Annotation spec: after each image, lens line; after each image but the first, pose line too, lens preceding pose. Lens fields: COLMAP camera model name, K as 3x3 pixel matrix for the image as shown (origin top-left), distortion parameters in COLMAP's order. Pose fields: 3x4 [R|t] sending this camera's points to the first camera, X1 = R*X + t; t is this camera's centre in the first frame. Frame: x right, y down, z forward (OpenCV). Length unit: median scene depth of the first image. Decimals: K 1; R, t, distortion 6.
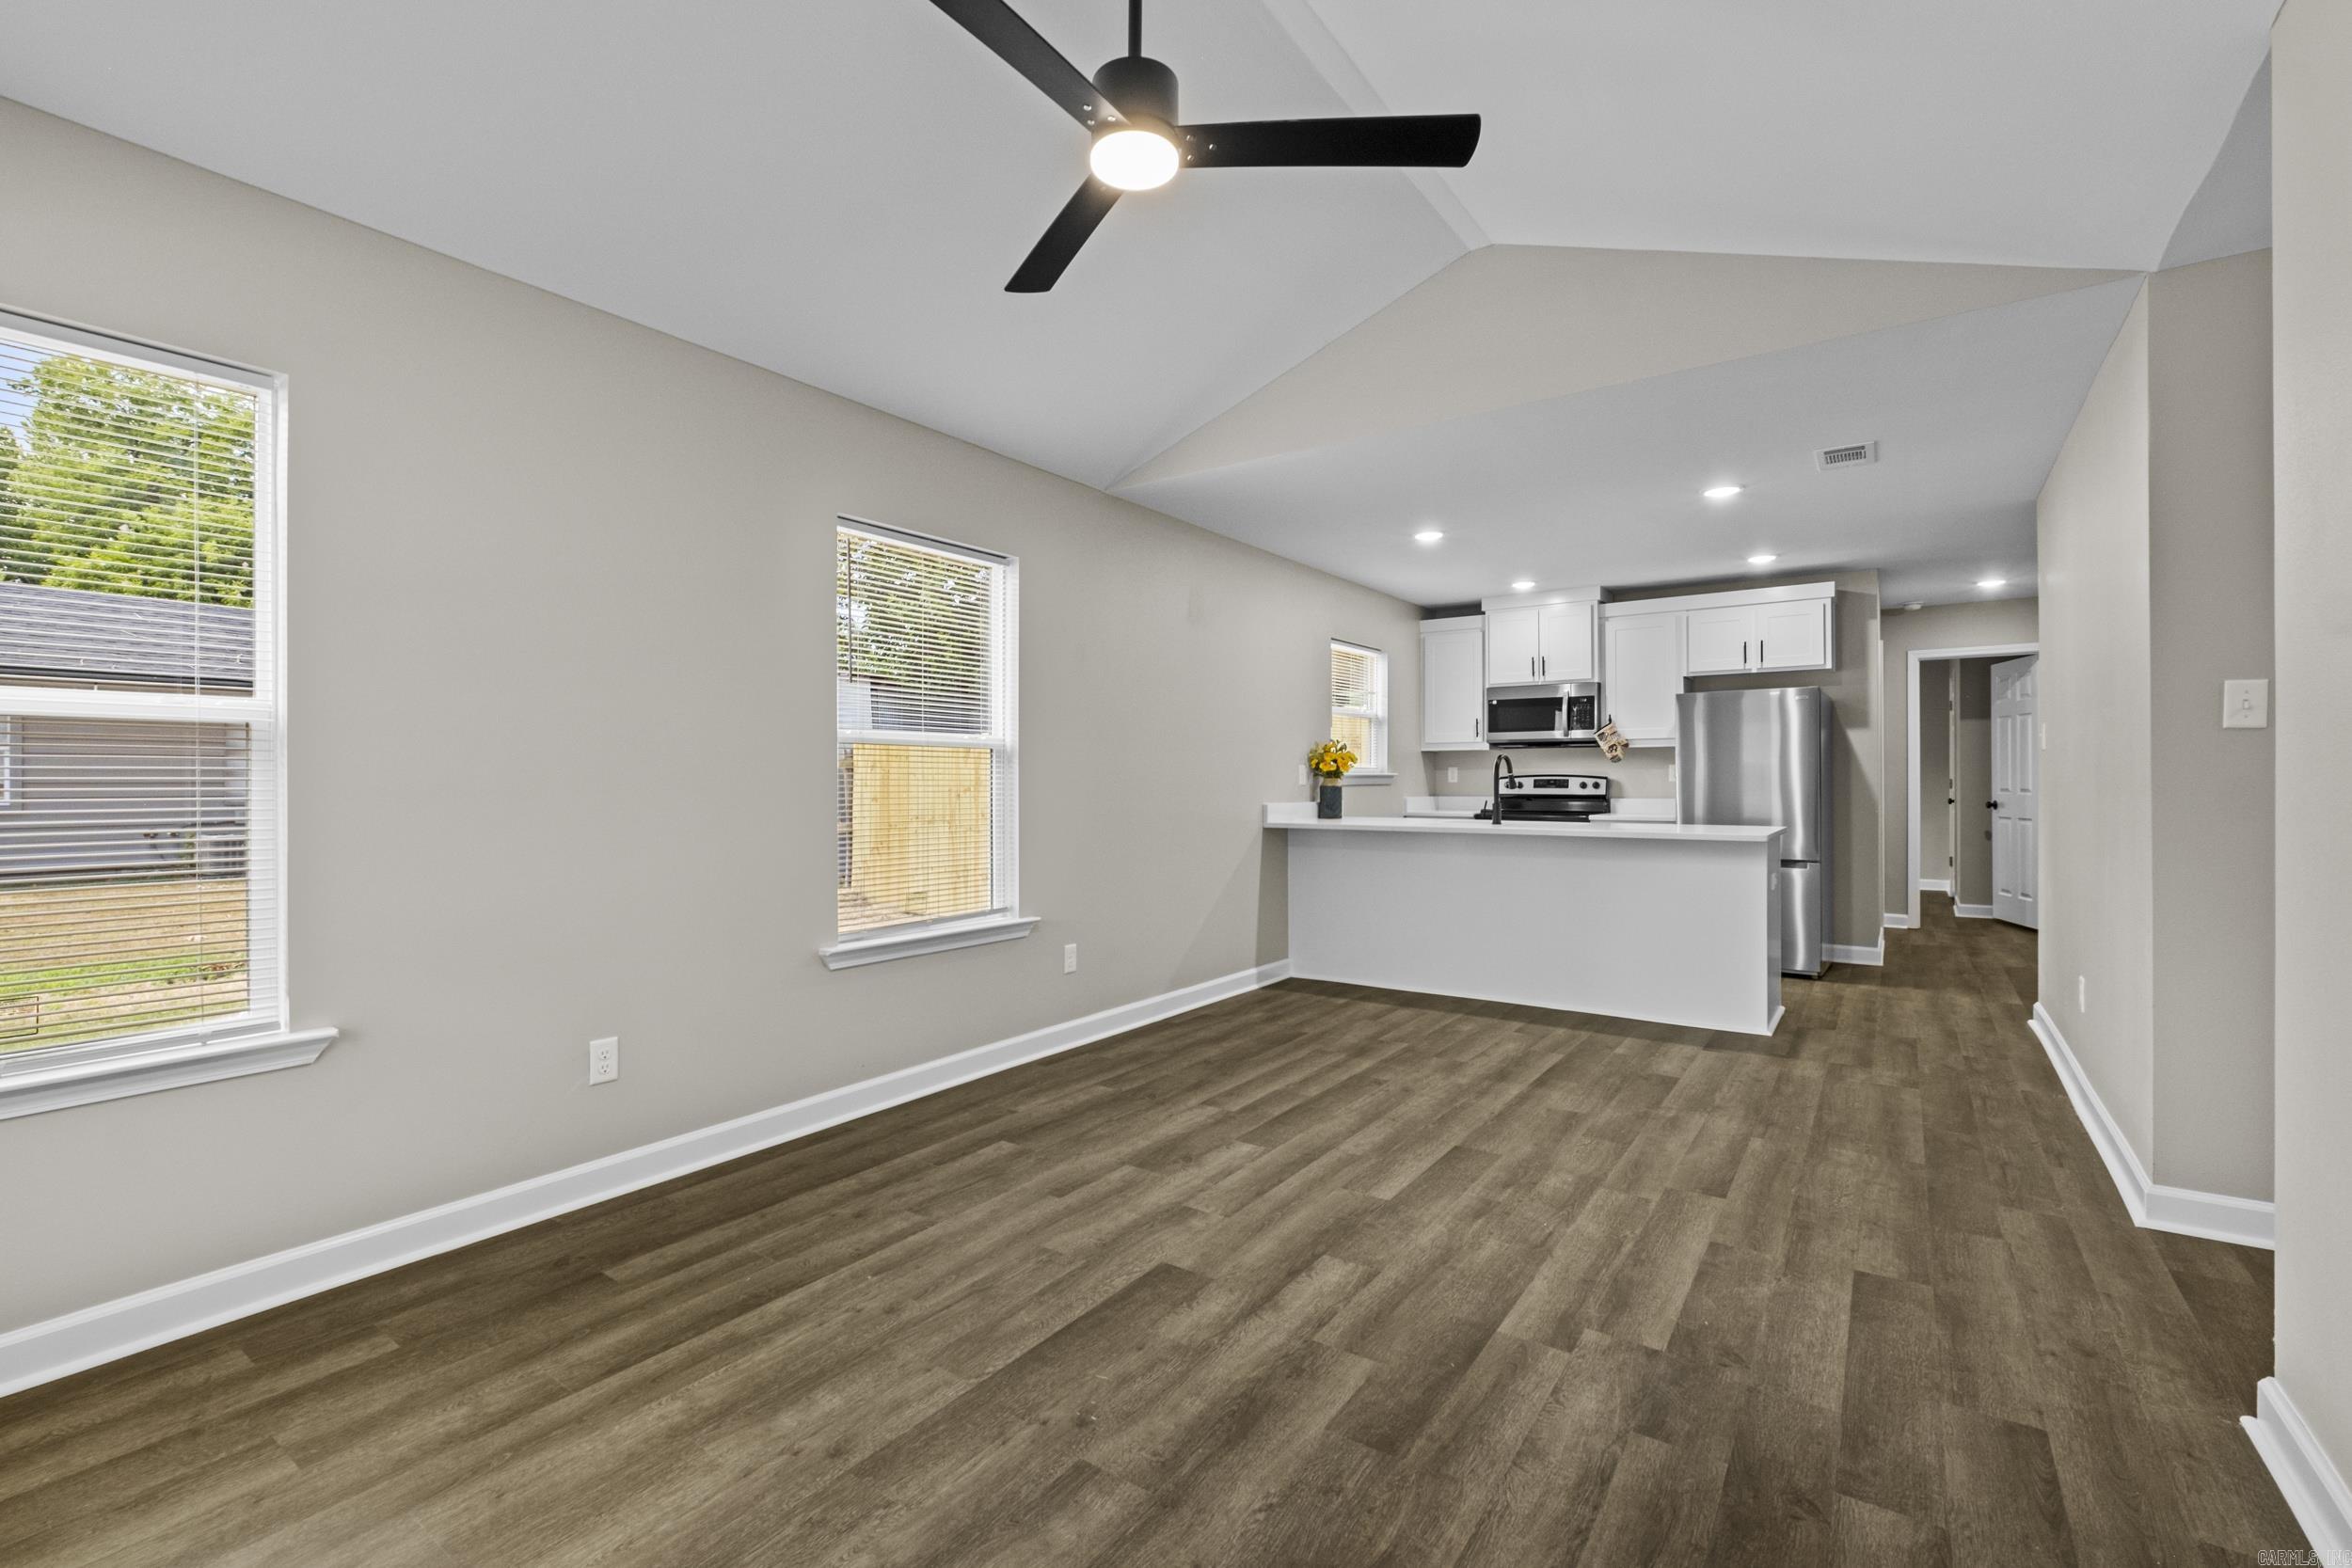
lens RADIAL K [[1032.5, 0, 1144.2], [0, 1032.5, 804.3], [0, 0, 1]] dist [-0.008403, -0.000091]
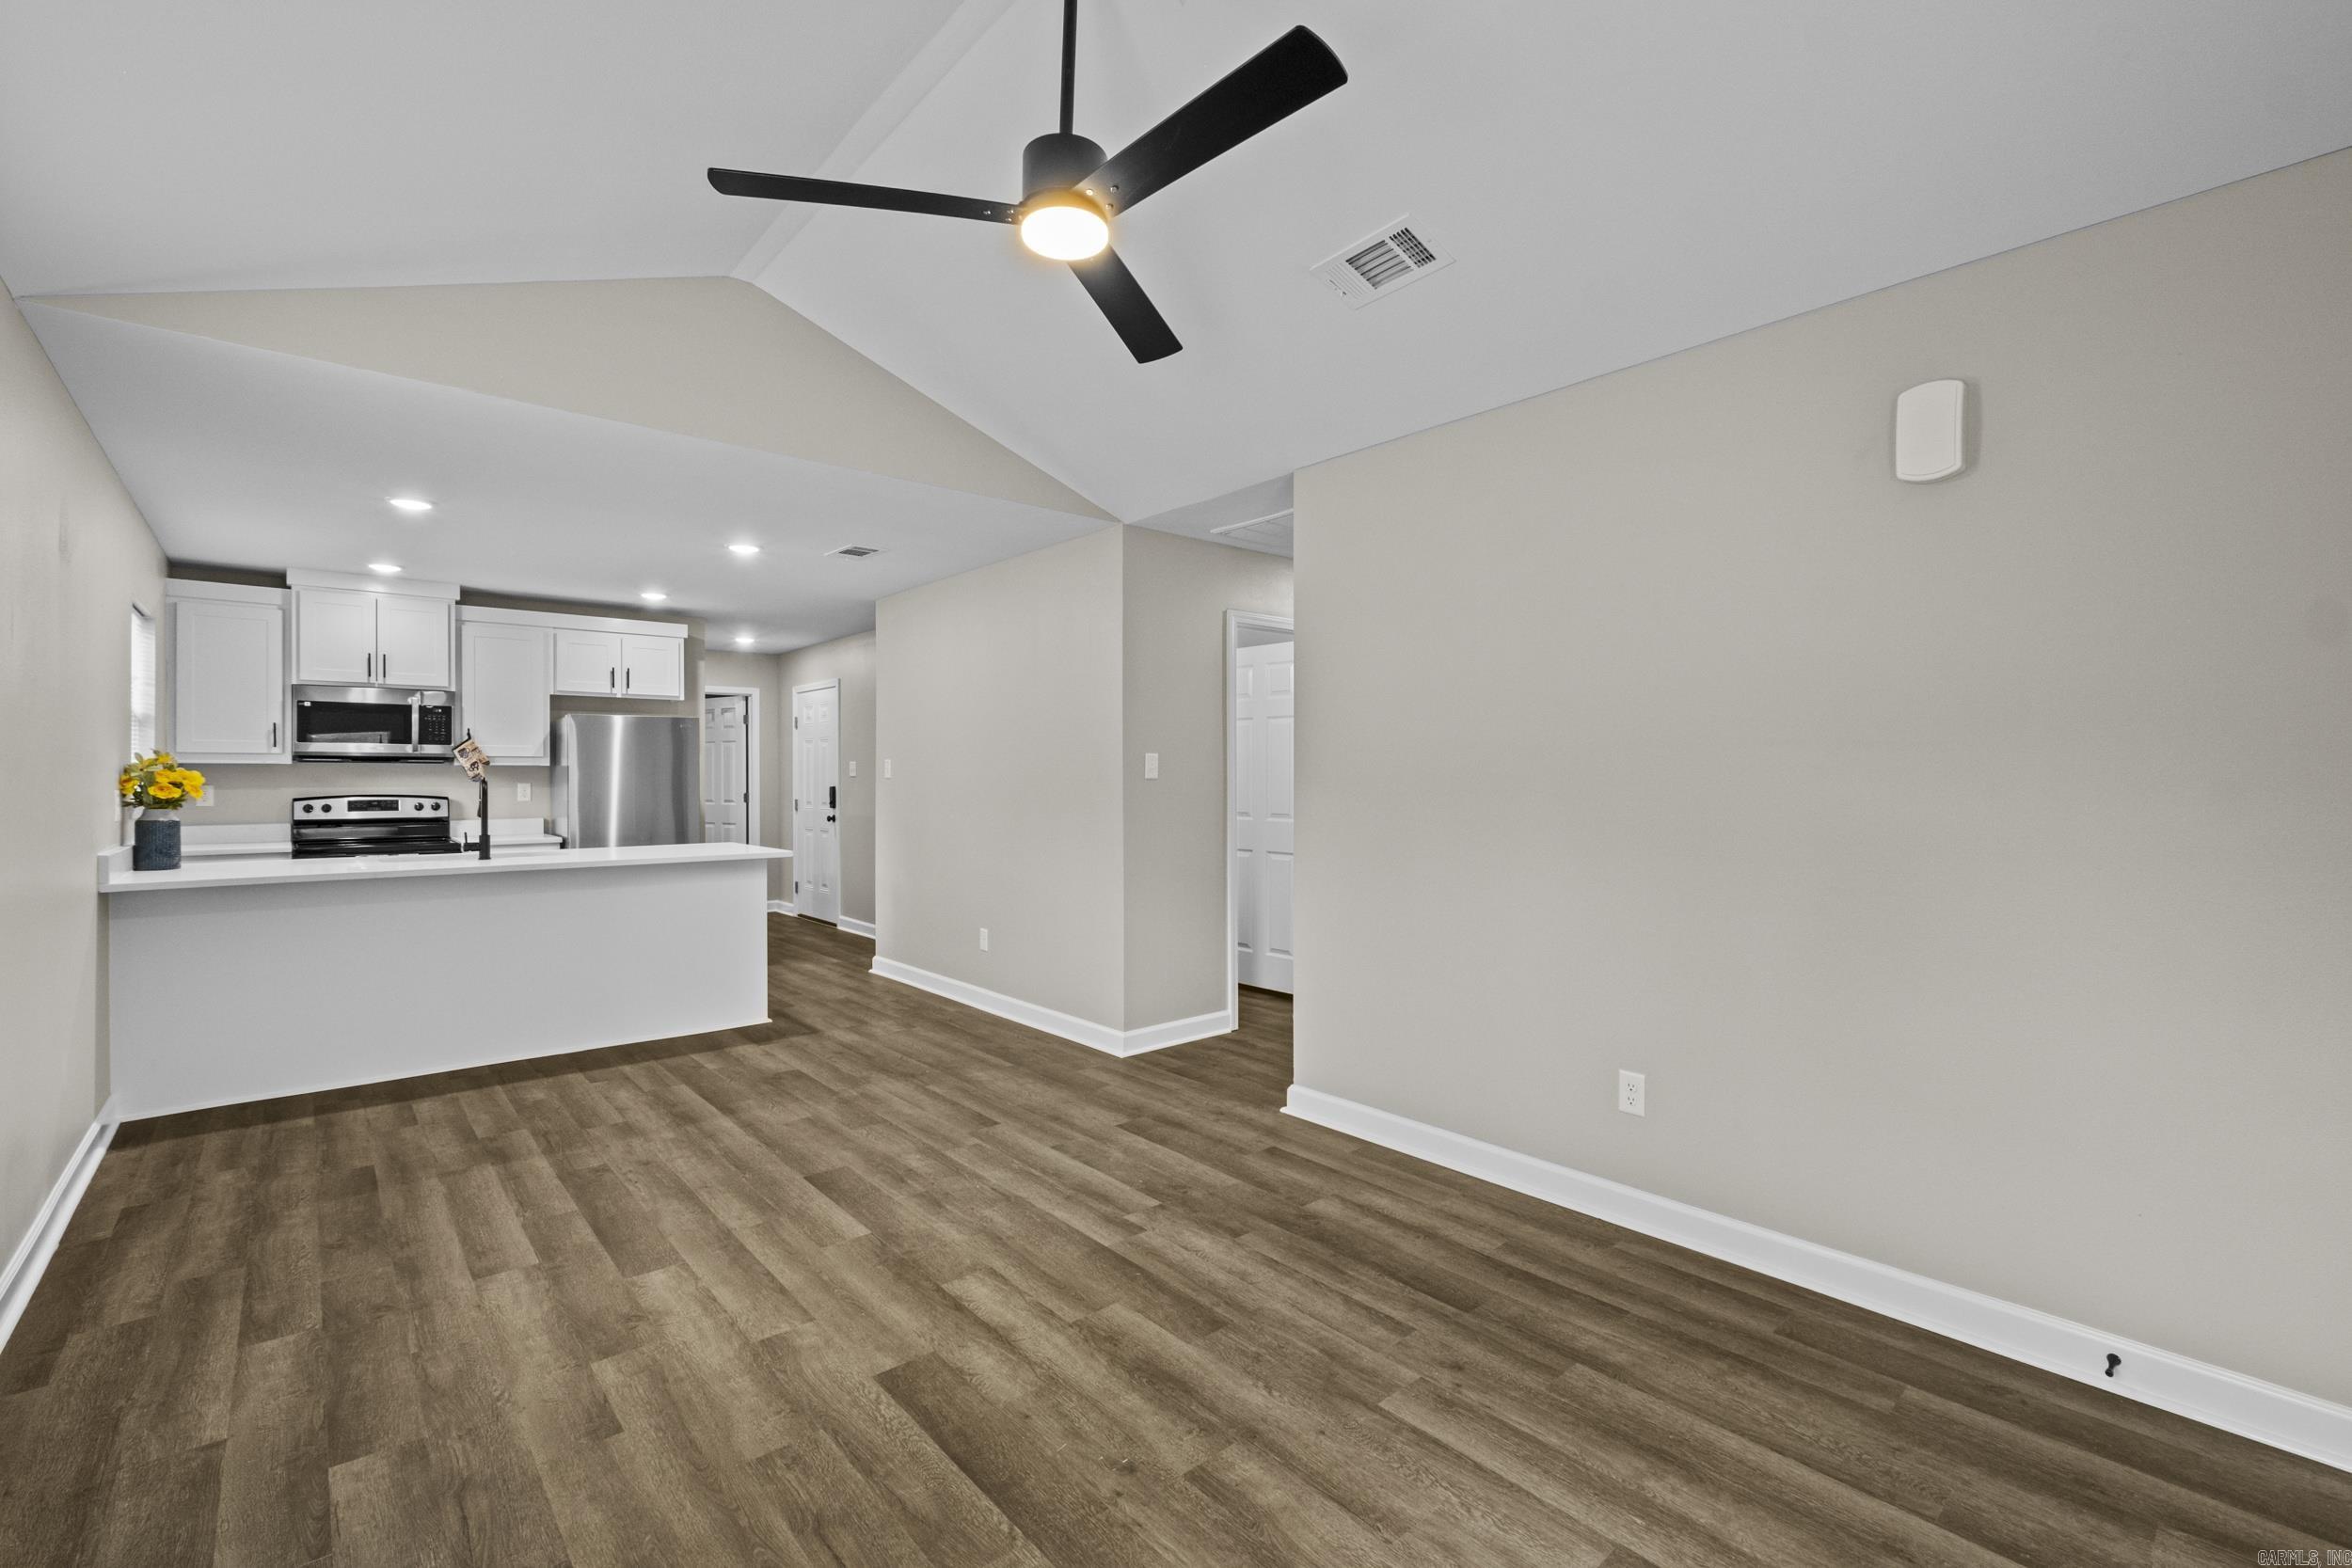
lens RADIAL K [[1032.5, 0, 1175.2], [0, 1032.5, 782.2], [0, 0, 1]] dist [-0.008403, -0.000091]
pose [[0.218606, -0.002856, 0.975809, -0.664899], [0.025199, 0.999679, -0.002720, -0.049833], [-0.975488, 0.025184, 0.218608, 0.453391]]
